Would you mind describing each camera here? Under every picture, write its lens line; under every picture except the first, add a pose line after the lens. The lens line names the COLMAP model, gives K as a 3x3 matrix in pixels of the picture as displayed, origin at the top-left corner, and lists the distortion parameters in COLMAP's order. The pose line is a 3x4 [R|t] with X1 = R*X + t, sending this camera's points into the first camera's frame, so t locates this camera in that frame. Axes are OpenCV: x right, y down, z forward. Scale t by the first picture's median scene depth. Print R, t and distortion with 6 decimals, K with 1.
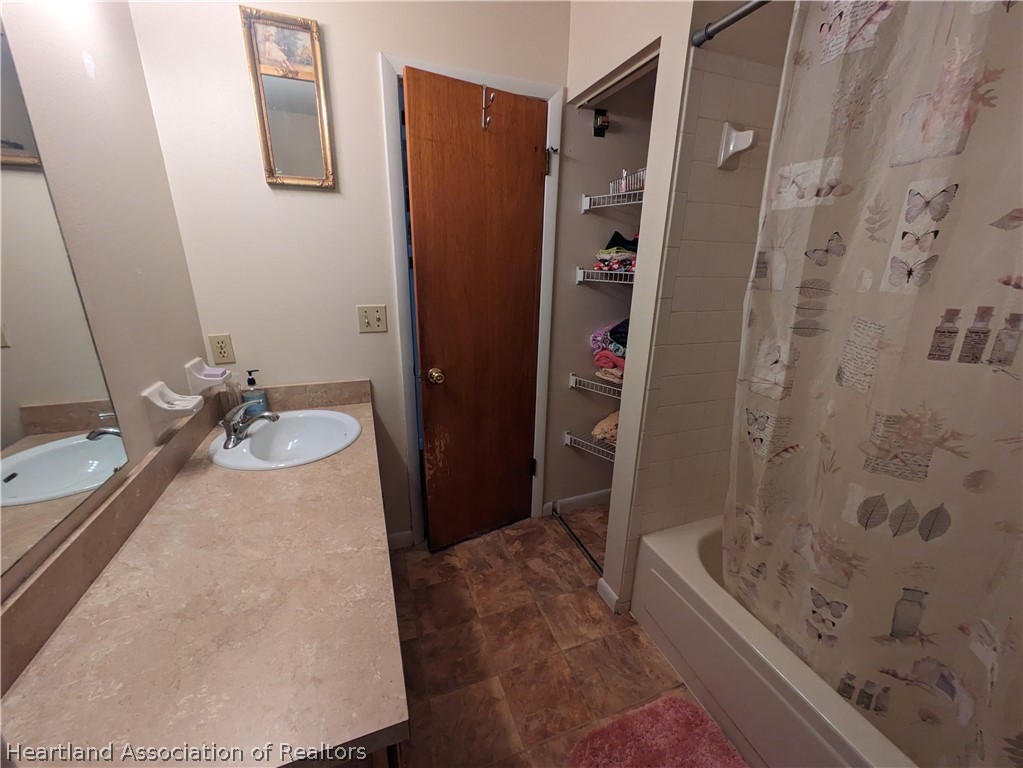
lens RADIAL K [[404.1, 0, 511.5], [0, 404.1, 384.0], [0, 0, 1]] dist [-0.001065, 0.000285]
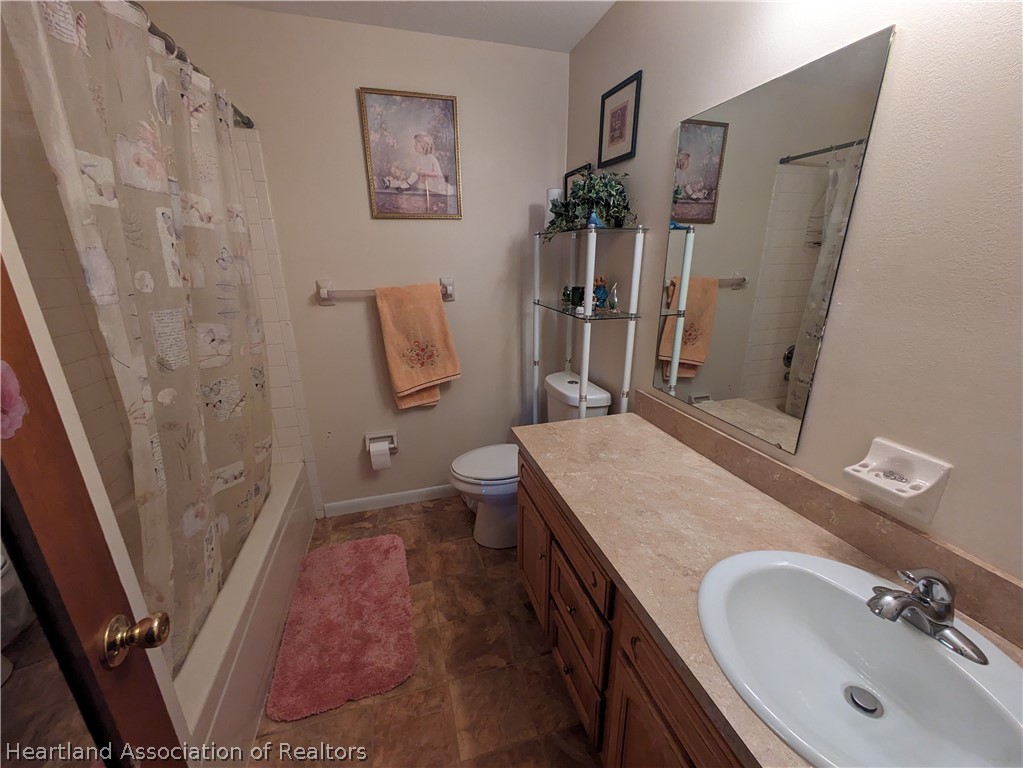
lens RADIAL K [[404.1, 0, 511.5], [0, 404.1, 384.0], [0, 0, 1]] dist [-0.001065, 0.000285]
pose [[-0.998043, -0.028874, 0.055471, -0.191844], [0.008207, 0.818876, 0.573911, -0.478668], [-0.061995, 0.573243, -0.817037, 1.459988]]
